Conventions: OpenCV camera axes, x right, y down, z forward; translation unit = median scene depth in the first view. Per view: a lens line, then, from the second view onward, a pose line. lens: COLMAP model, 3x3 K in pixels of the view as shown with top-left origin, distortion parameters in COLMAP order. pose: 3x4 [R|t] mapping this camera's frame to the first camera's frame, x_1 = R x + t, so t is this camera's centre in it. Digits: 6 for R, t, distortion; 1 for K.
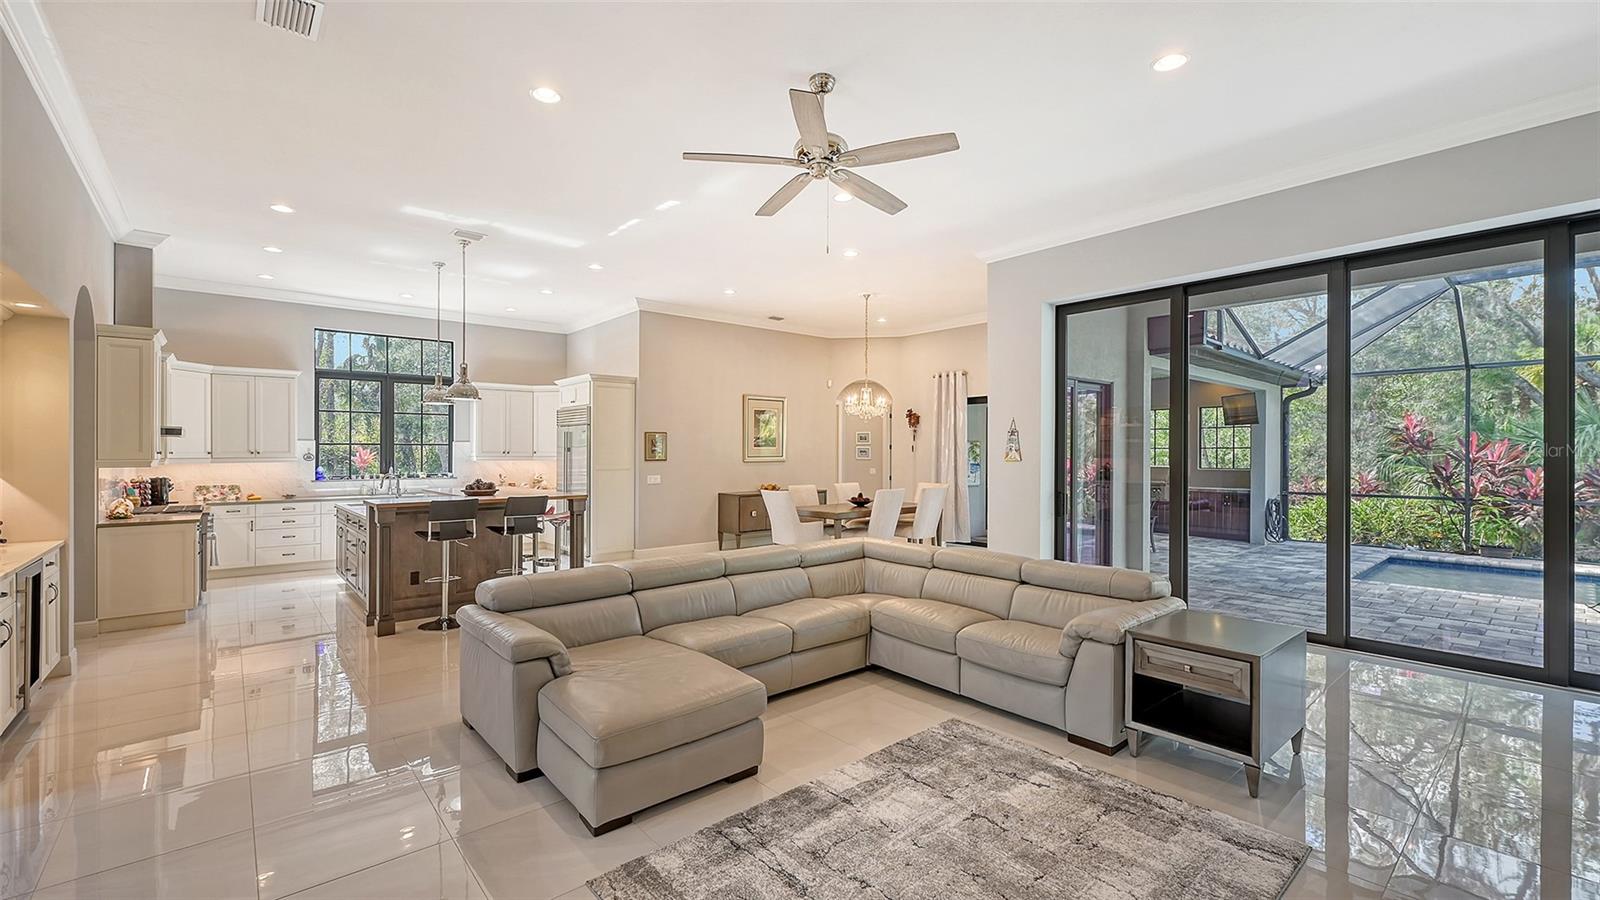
lens RADIAL K [[665.4, 0, 780.2], [0, 665.4, 459.8], [0, 0, 1]] dist [-0.003119, 0.000104]
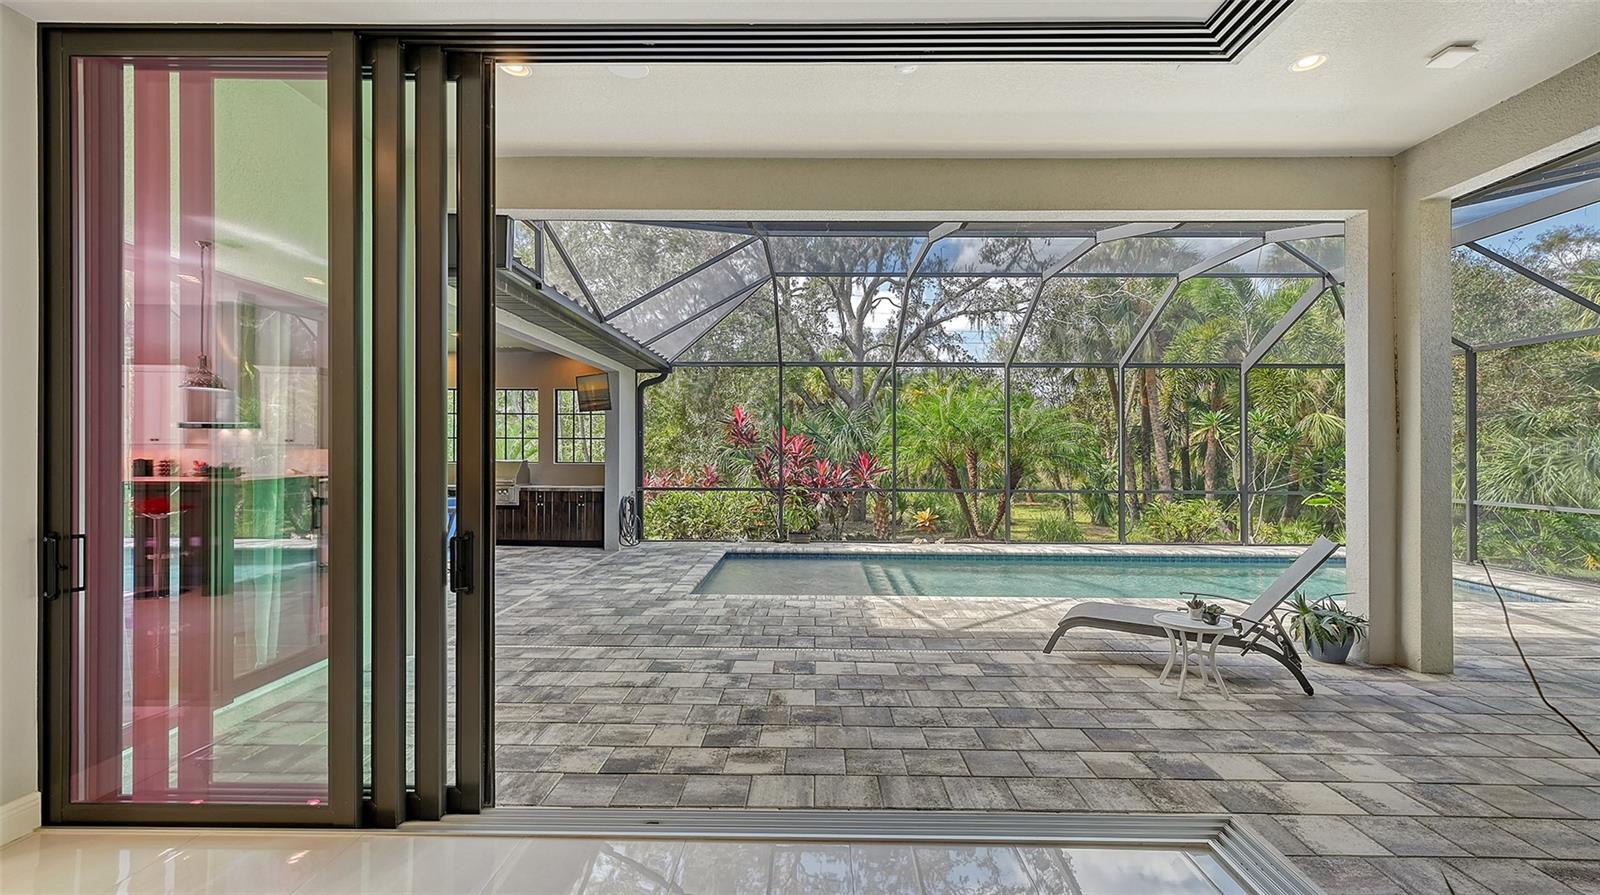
lens RADIAL K [[665.4, 0, 803.2], [0, 665.4, 451.5], [0, 0, 1]] dist [-0.003119, 0.000104]
pose [[0.653944, 0.001176, 0.756542, 0.268882], [0.002193, 0.999992, -0.003450, 0.002991], [-0.756540, 0.003915, 0.653936, 0.291853]]
